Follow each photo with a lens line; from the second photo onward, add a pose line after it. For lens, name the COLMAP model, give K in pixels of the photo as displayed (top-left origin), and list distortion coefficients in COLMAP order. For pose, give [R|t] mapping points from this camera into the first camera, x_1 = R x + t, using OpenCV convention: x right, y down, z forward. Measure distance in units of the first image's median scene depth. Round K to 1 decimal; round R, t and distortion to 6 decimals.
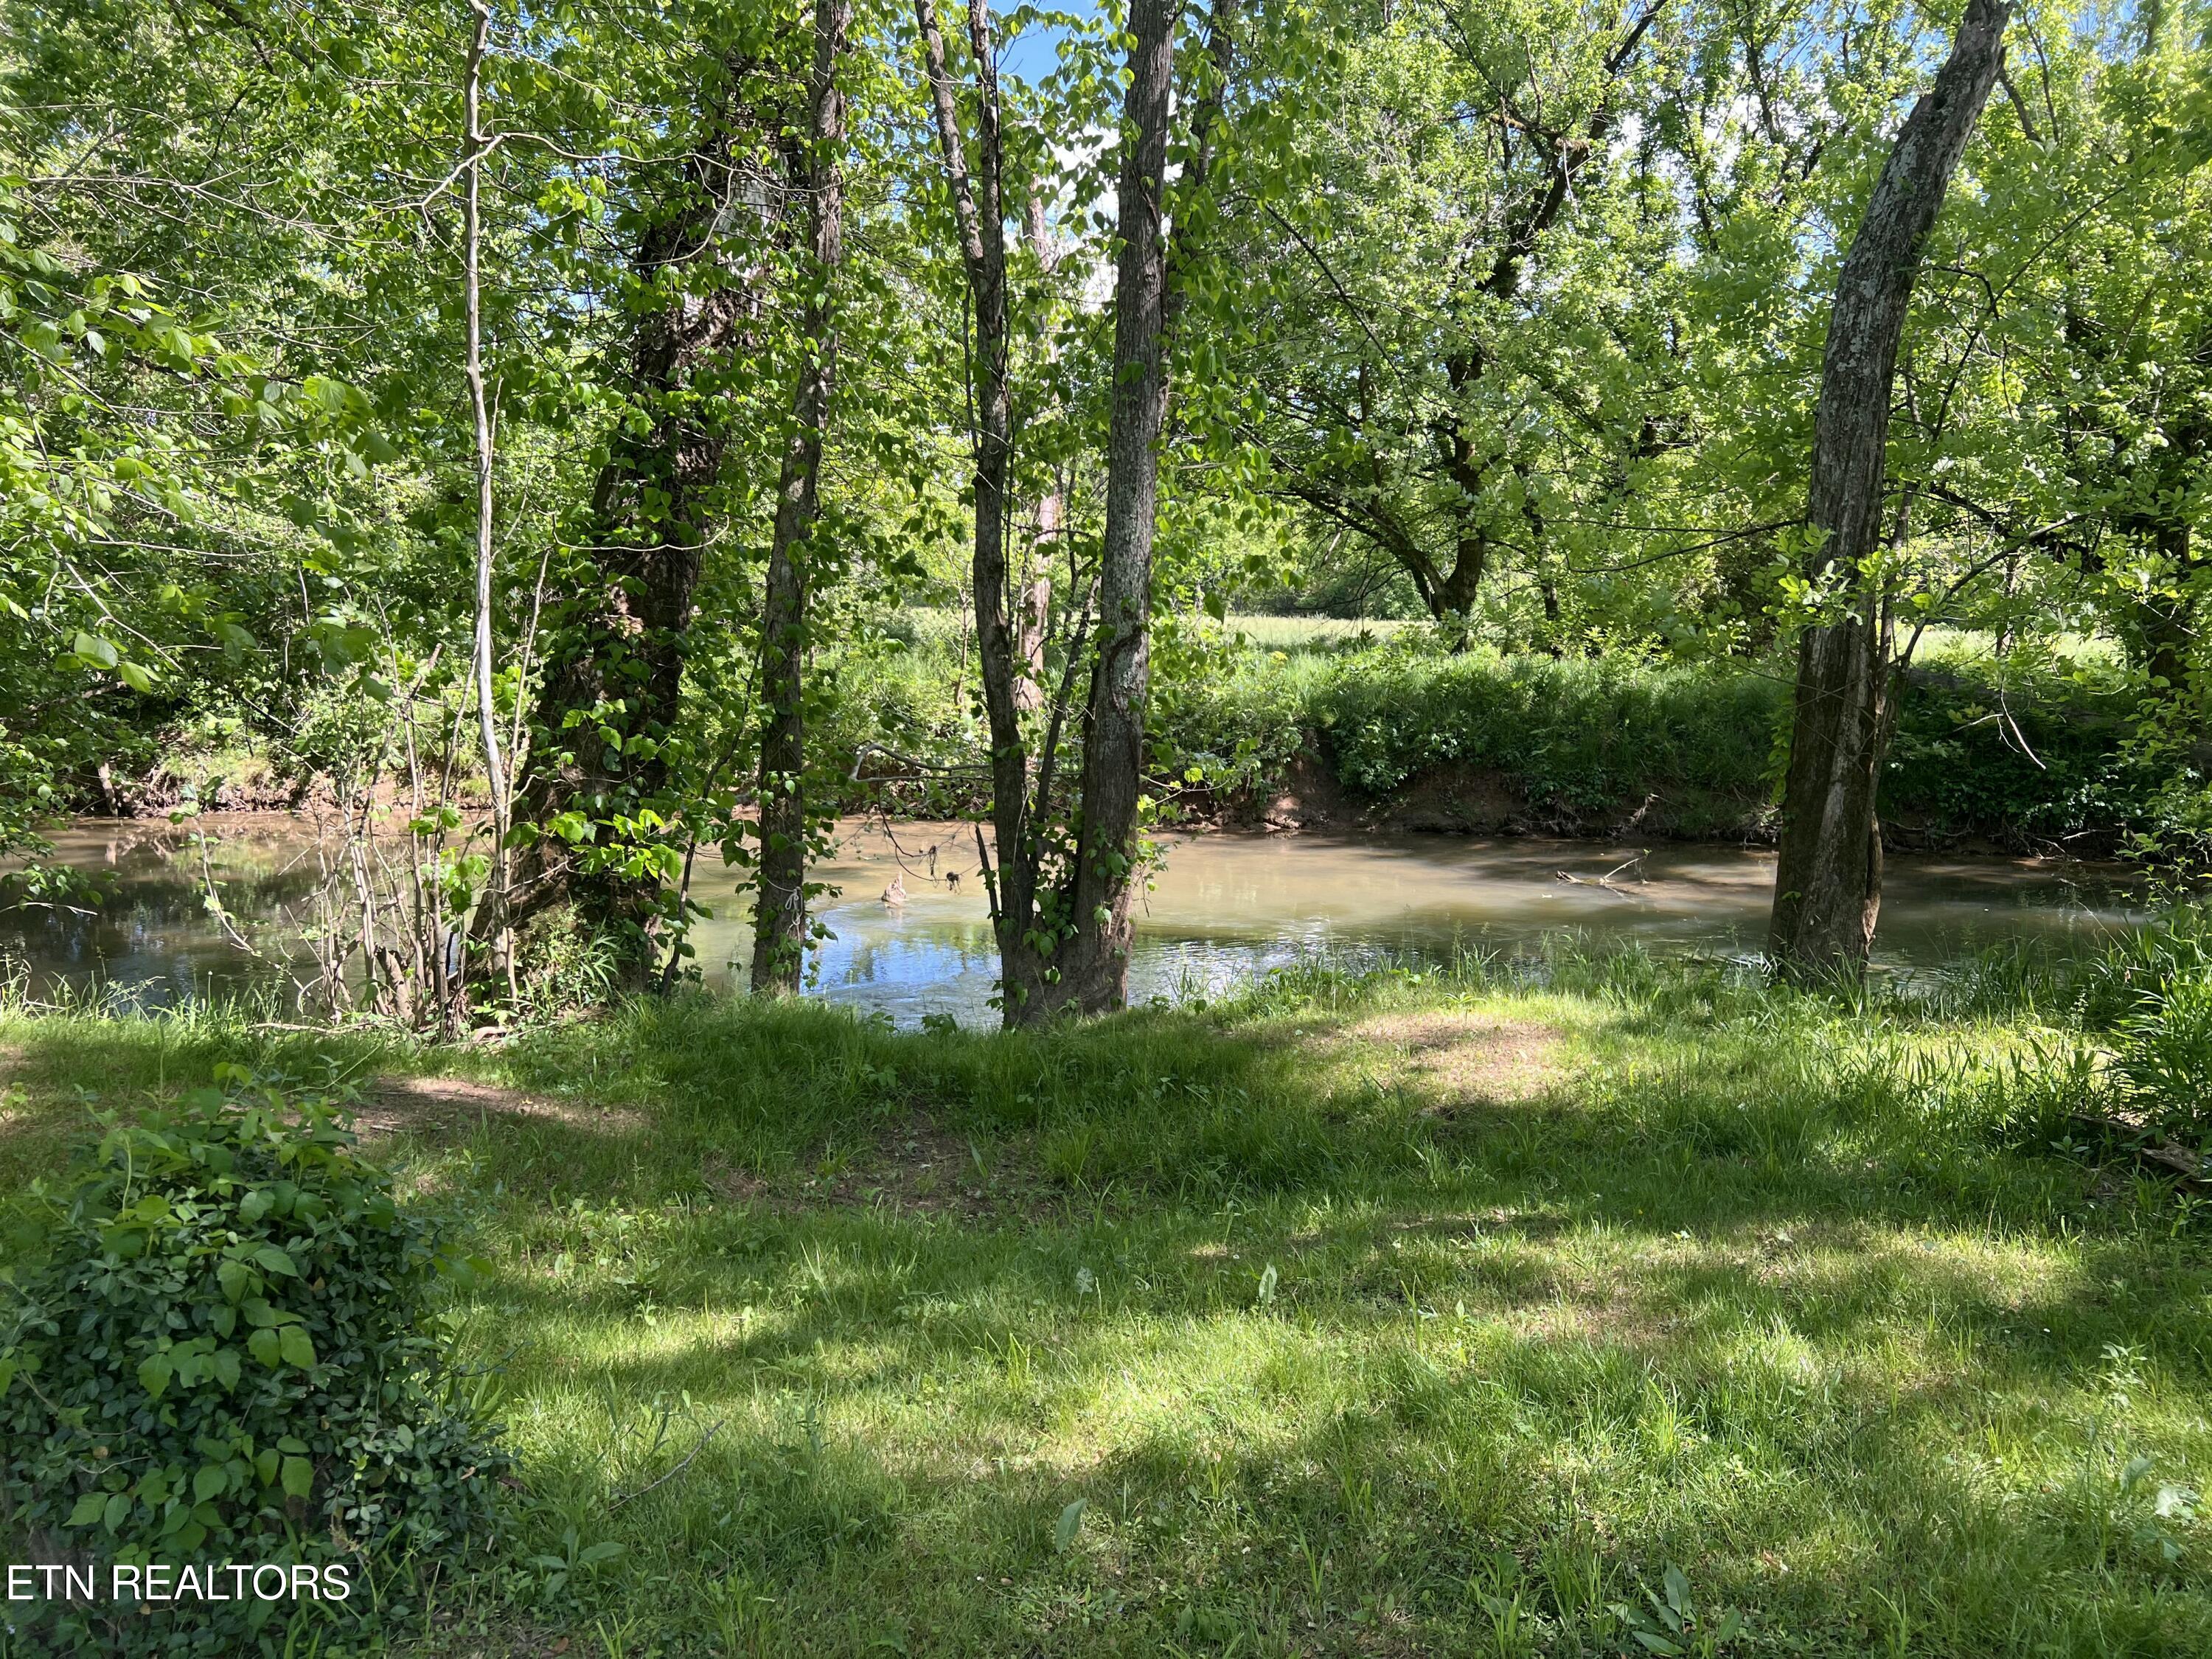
lens RADIAL K [[1654.7, 0, 1103.2], [0, 1654.7, 829.4], [0, 0, 1]] dist [0.046109, -0.047369]
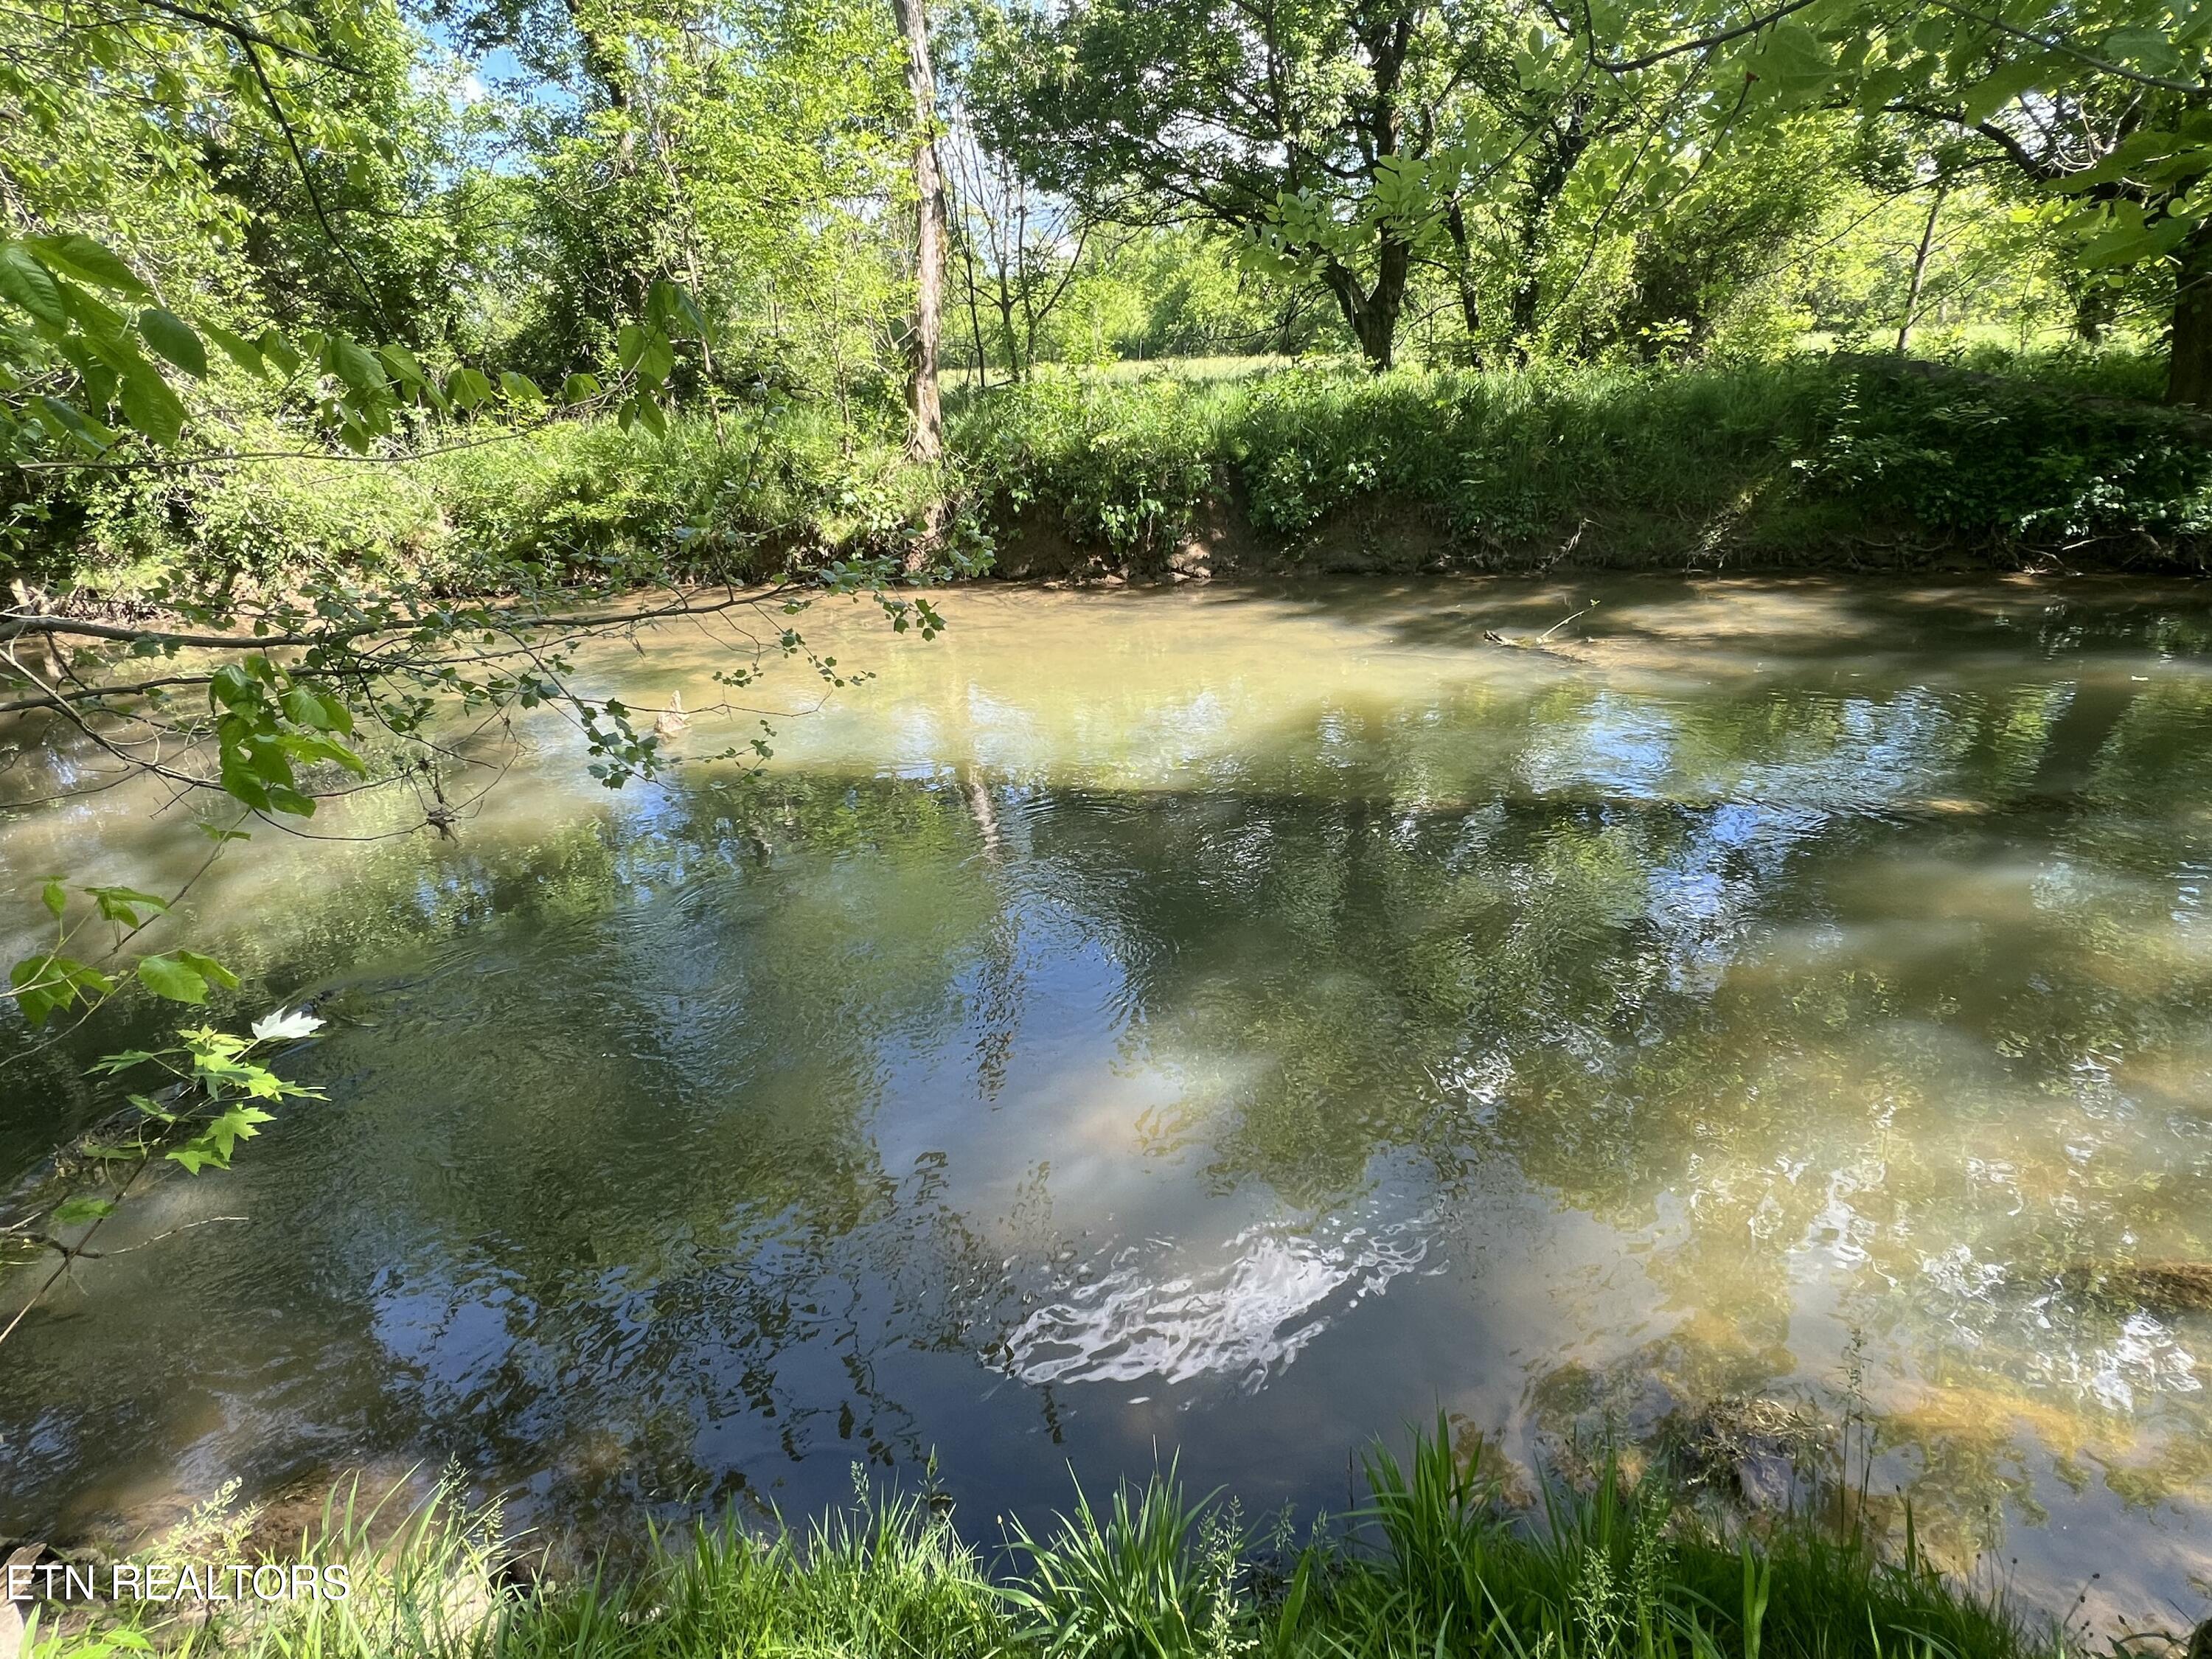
lens RADIAL K [[1104.4, 0, 1103.8], [0, 1104.4, 834.5], [0, 0, 1]] dist [-0.002425, 0.001373]
pose [[0.997715, -0.046417, -0.049094, 0.079967], [0.057741, 0.963110, 0.262839, -0.027545], [0.035082, -0.265074, 0.963590, 0.333387]]
